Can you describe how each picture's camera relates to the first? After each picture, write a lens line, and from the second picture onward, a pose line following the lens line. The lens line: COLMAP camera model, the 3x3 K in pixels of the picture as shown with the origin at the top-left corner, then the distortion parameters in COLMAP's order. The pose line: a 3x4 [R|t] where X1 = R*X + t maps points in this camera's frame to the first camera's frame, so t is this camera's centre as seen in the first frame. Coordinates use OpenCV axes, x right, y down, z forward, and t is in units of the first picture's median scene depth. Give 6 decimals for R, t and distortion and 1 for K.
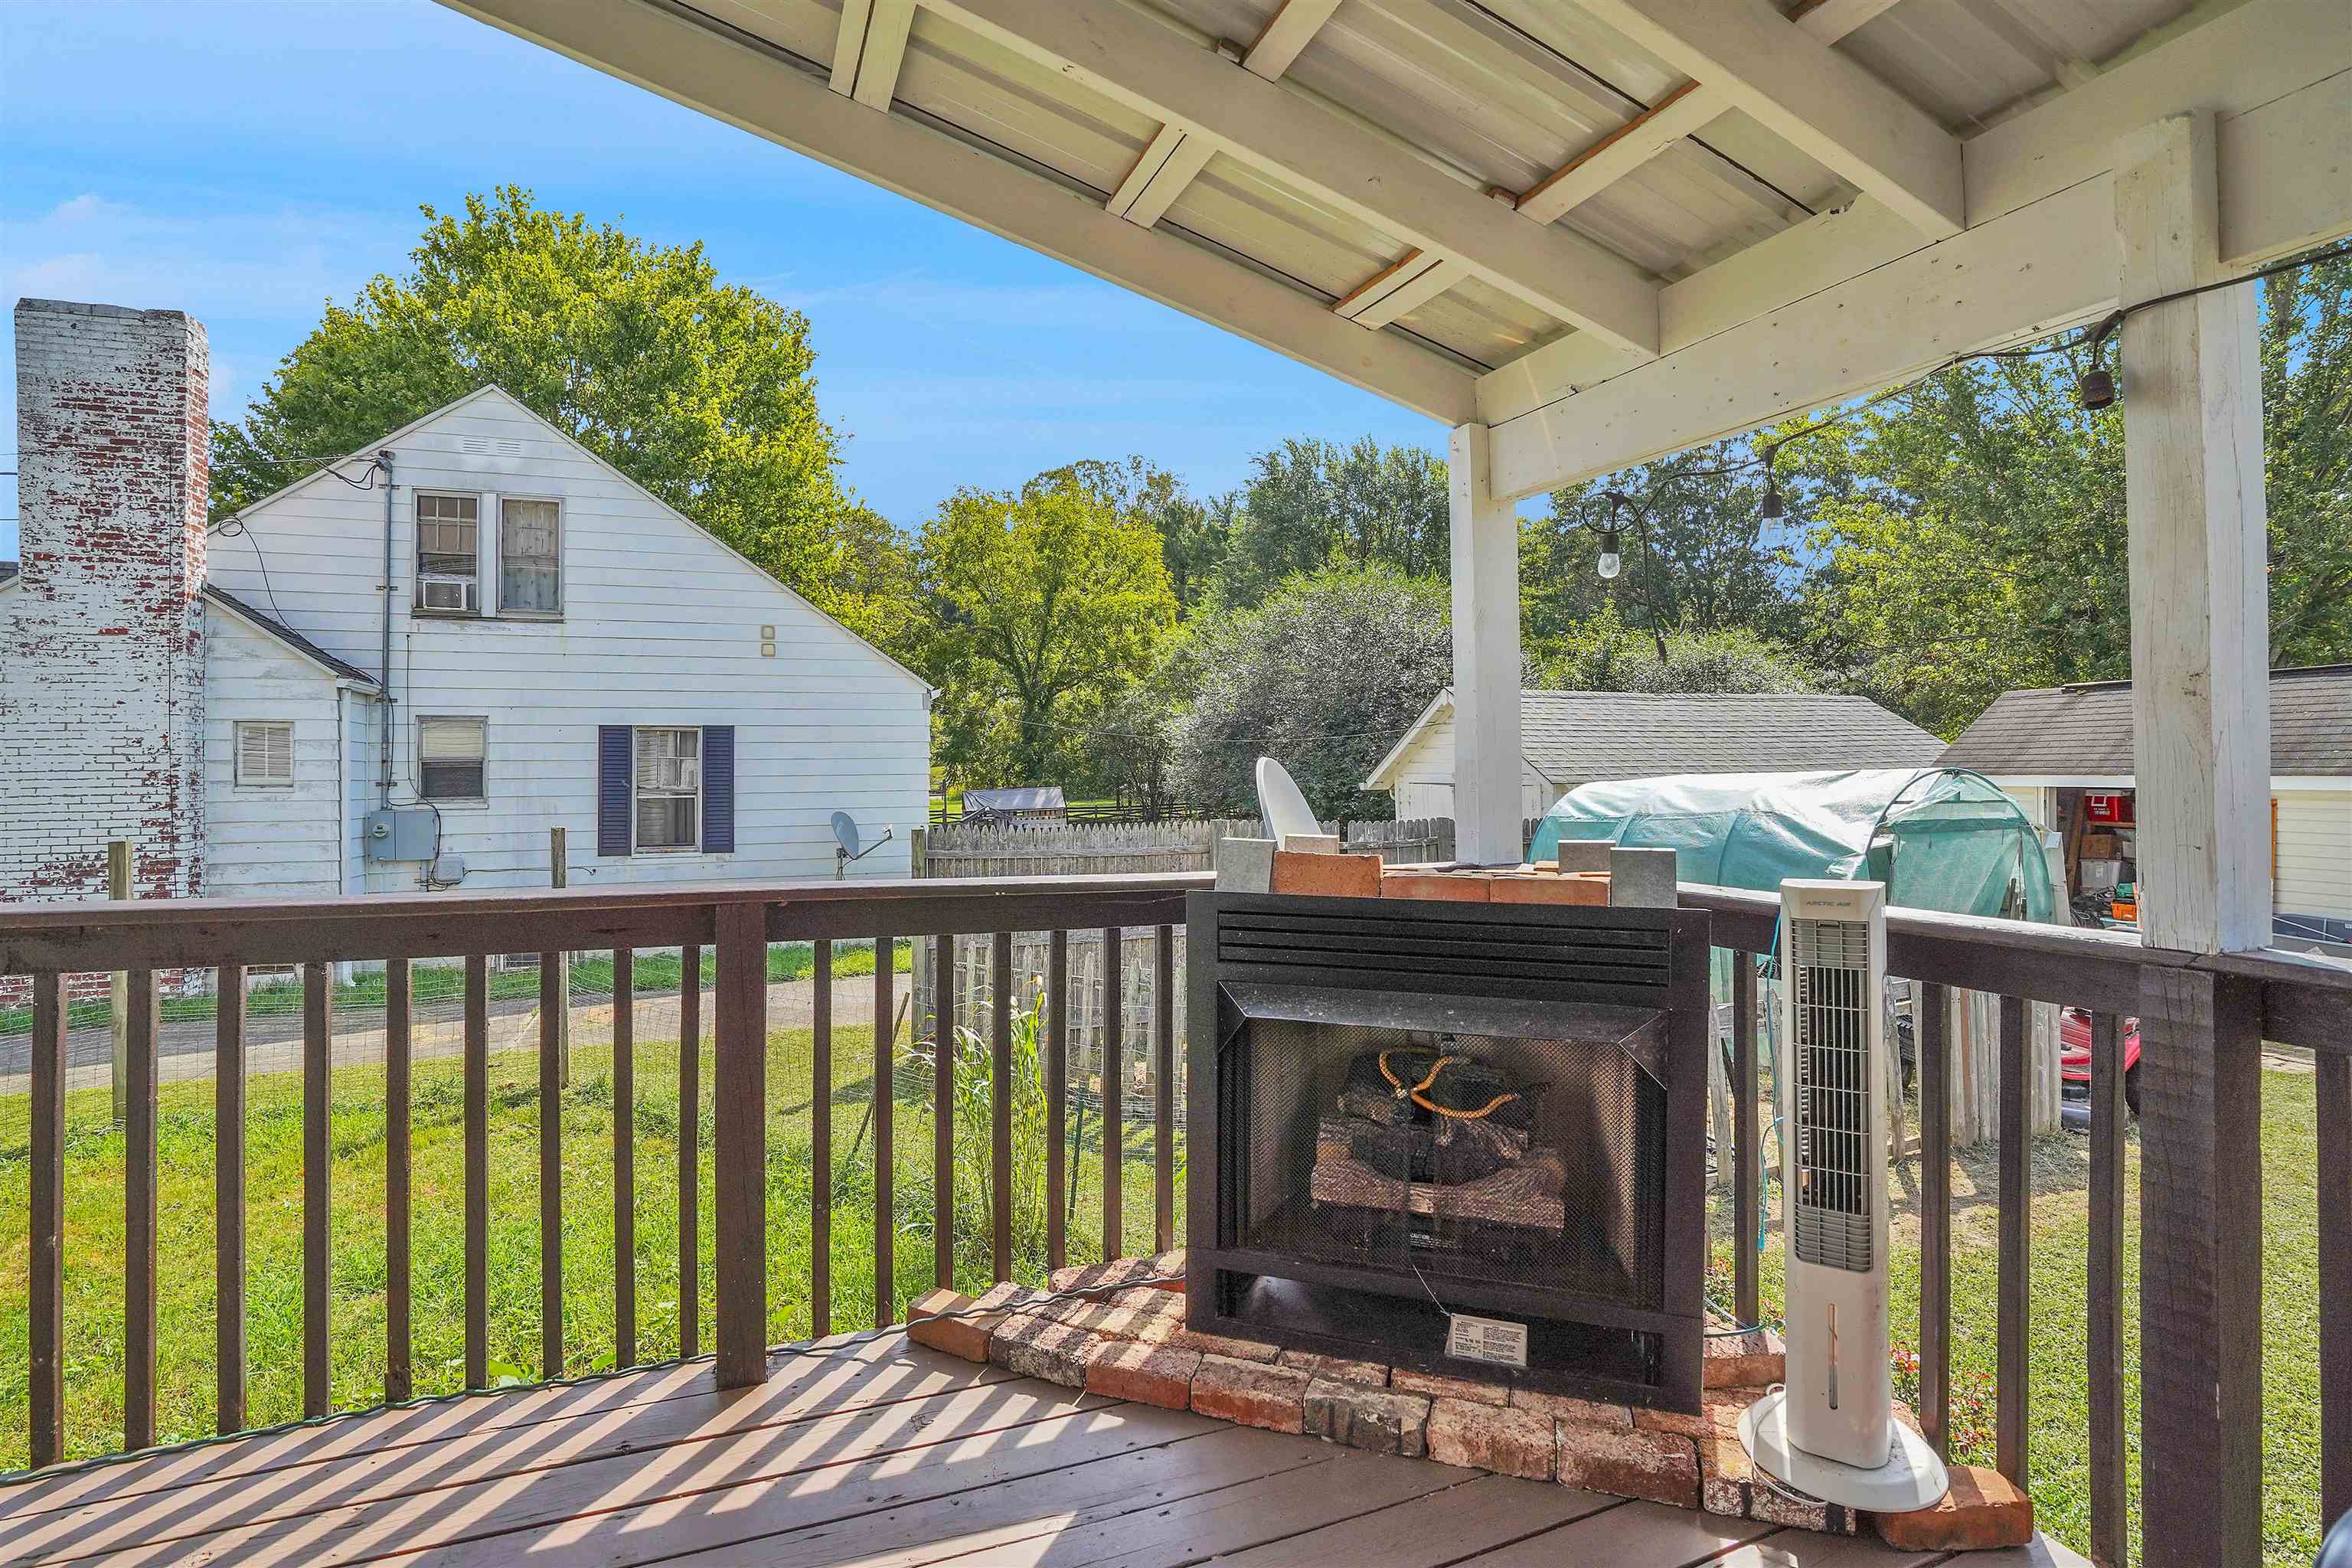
lens RADIAL K [[1111.0, 0, 1174.9], [0, 1111.0, 751.7], [0, 0, 1]] dist [-0.063282, 0.021601]
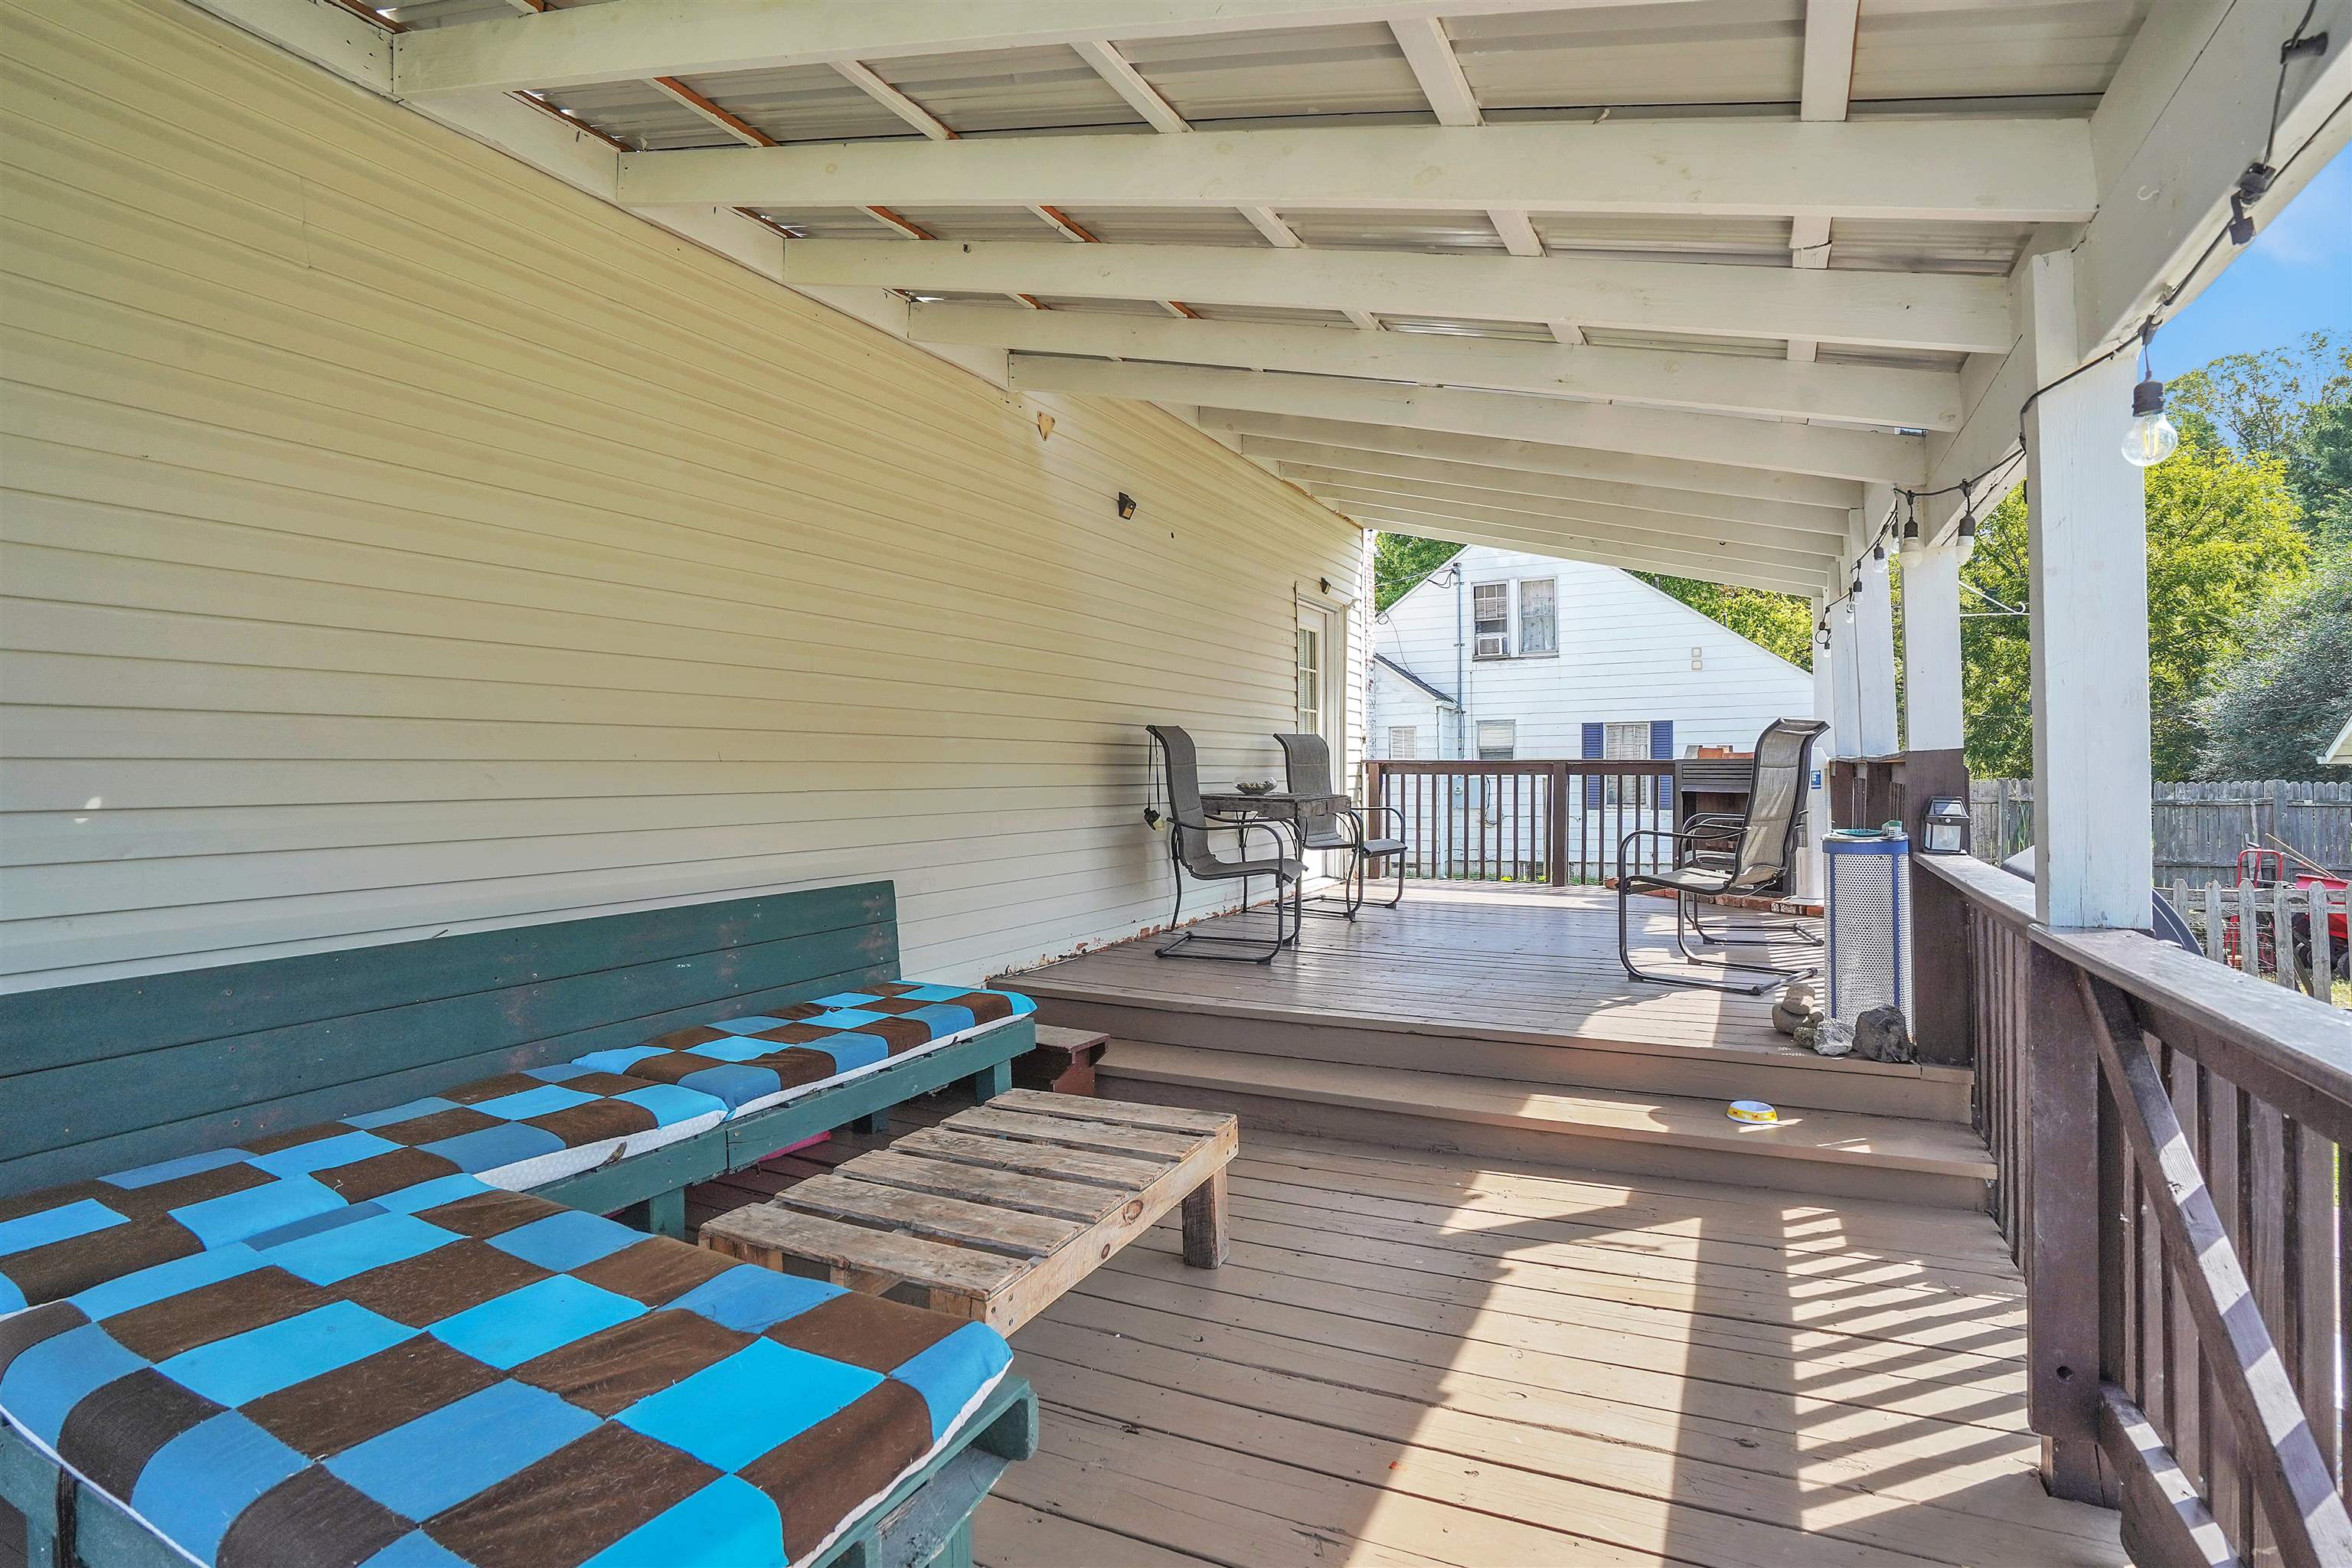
lens RADIAL K [[1141.8, 0, 1236.6], [0, 1141.8, 756.3], [0, 0, 1]] dist [-0.001100, -0.000226]
pose [[0.684720, -0.013131, -0.728688, 0.310806], [0.016315, 0.999863, -0.002687, 0.019026], [0.728624, -0.010049, 0.684841, -0.450612]]
